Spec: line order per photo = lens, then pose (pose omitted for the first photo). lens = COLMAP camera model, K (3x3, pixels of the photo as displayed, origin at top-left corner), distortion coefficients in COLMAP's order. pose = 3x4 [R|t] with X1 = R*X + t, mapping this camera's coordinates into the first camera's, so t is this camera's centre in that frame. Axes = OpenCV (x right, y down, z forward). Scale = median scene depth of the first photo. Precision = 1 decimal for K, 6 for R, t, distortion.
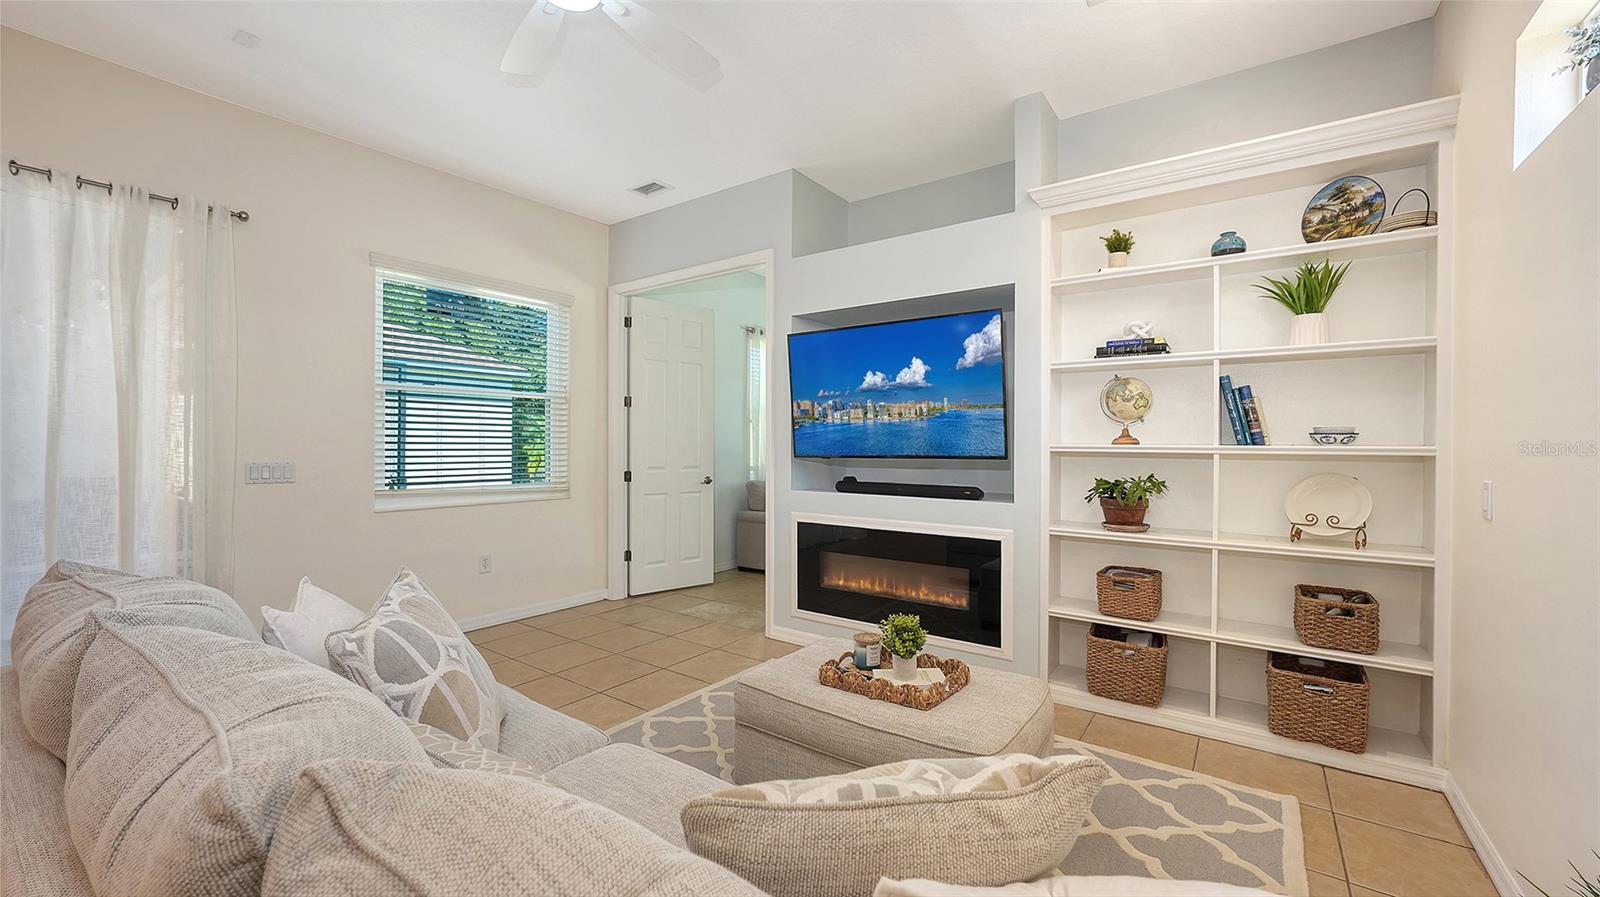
lens RADIAL K [[631.6, 0, 799.7], [0, 631.6, 439.3], [0, 0, 1]] dist [-0.002028, -0.000321]
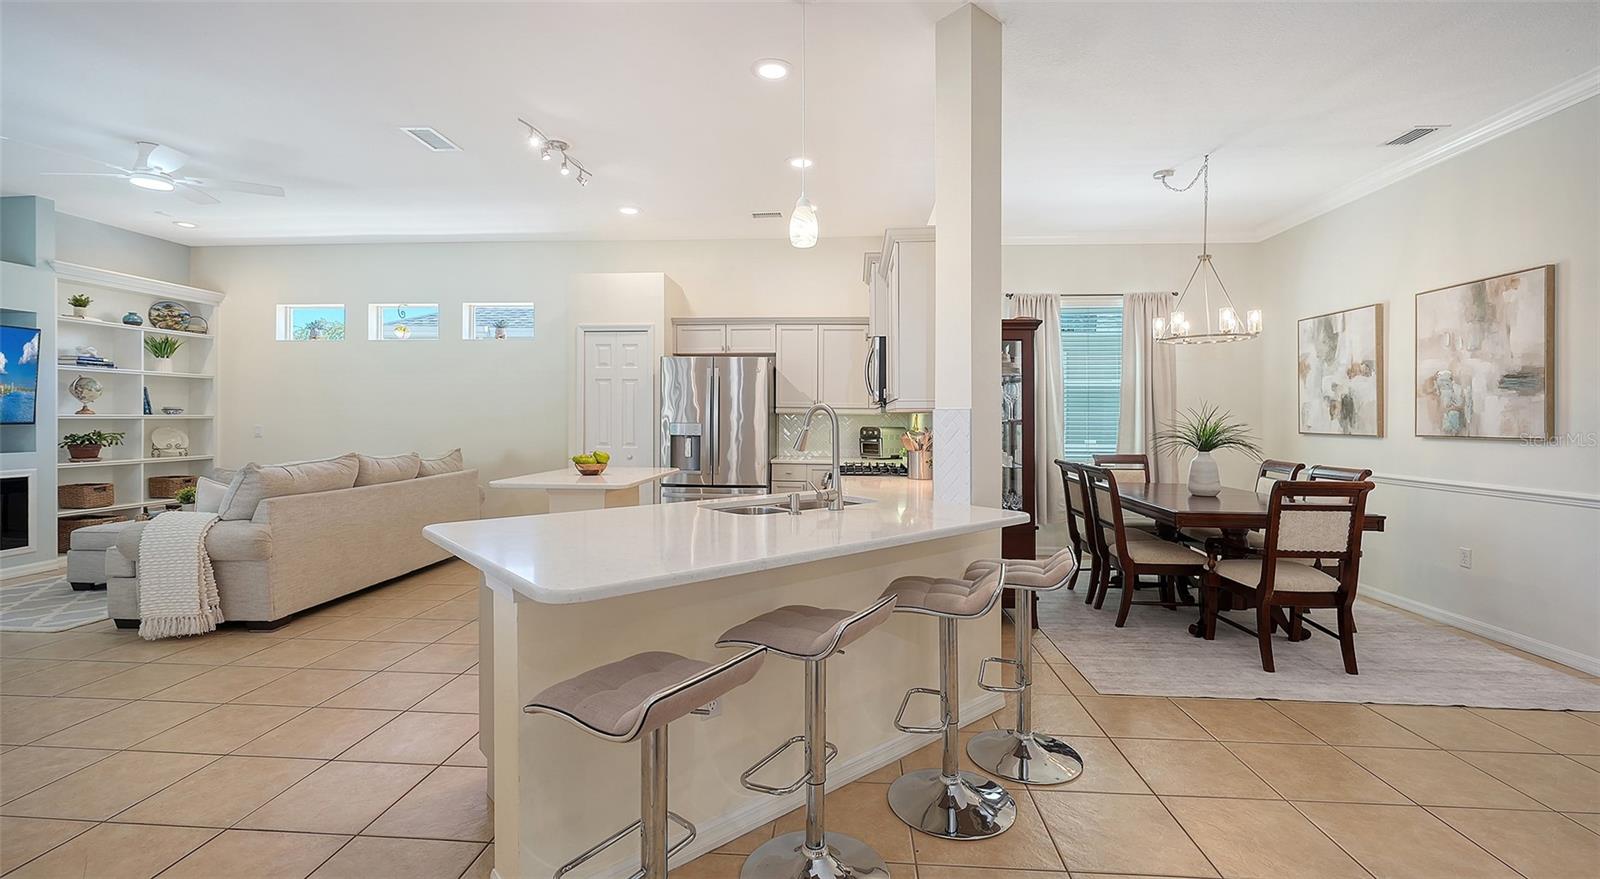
lens RADIAL K [[675.5, 0, 796.9], [0, 675.5, 419.3], [0, 0, 1]] dist [-0.001591, -0.000283]
pose [[-0.521290, -0.012784, 0.853284, -1.931228], [-0.025659, 0.999671, -0.000699, -0.026429], [-0.852994, -0.022259, -0.521446, 0.240913]]
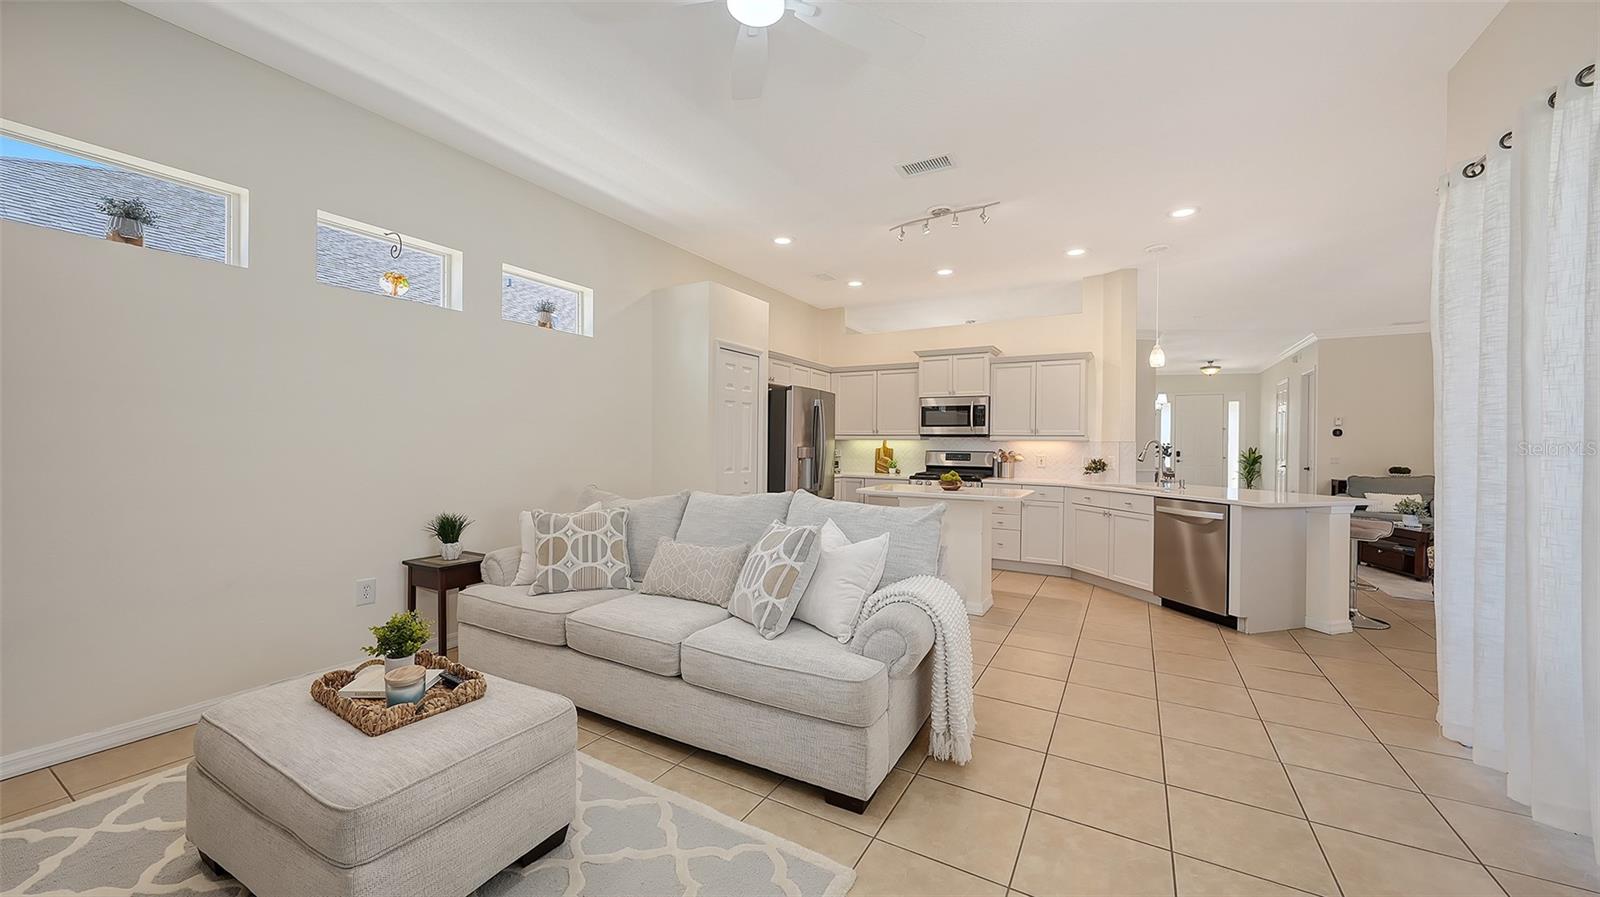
lens RADIAL K [[576.2, 0, 810.9], [0, 576.2, 446.9], [0, 0, 1]] dist [-0.000608, -0.004825]
pose [[-0.993749, -0.018947, -0.110014, -0.215152], [-0.017736, 0.999771, -0.011973, 0.007076], [0.110215, -0.009947, -0.993858, 1.175703]]
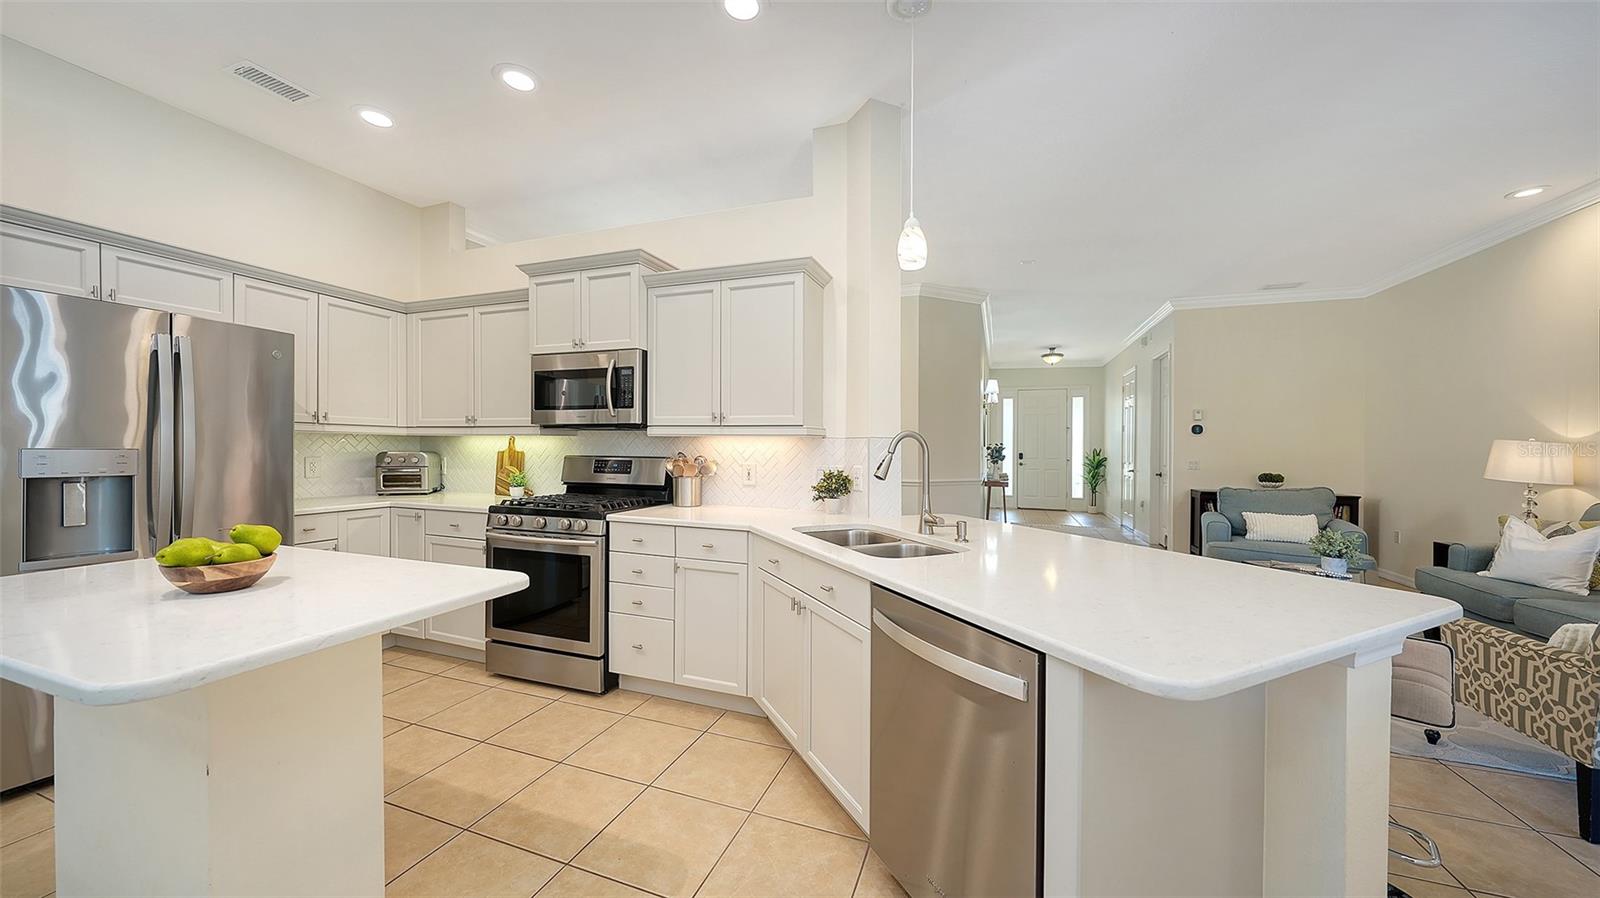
lens RADIAL K [[556.4, 0, 797.8], [0, 556.4, 447.5], [0, 0, 1]] dist [-0.000377, -0.002295]
pose [[-0.962428, -0.017936, -0.270945, -0.951931], [-0.013834, 0.999759, -0.017041, -0.013426], [0.271185, -0.012653, -0.962444, 0.394142]]
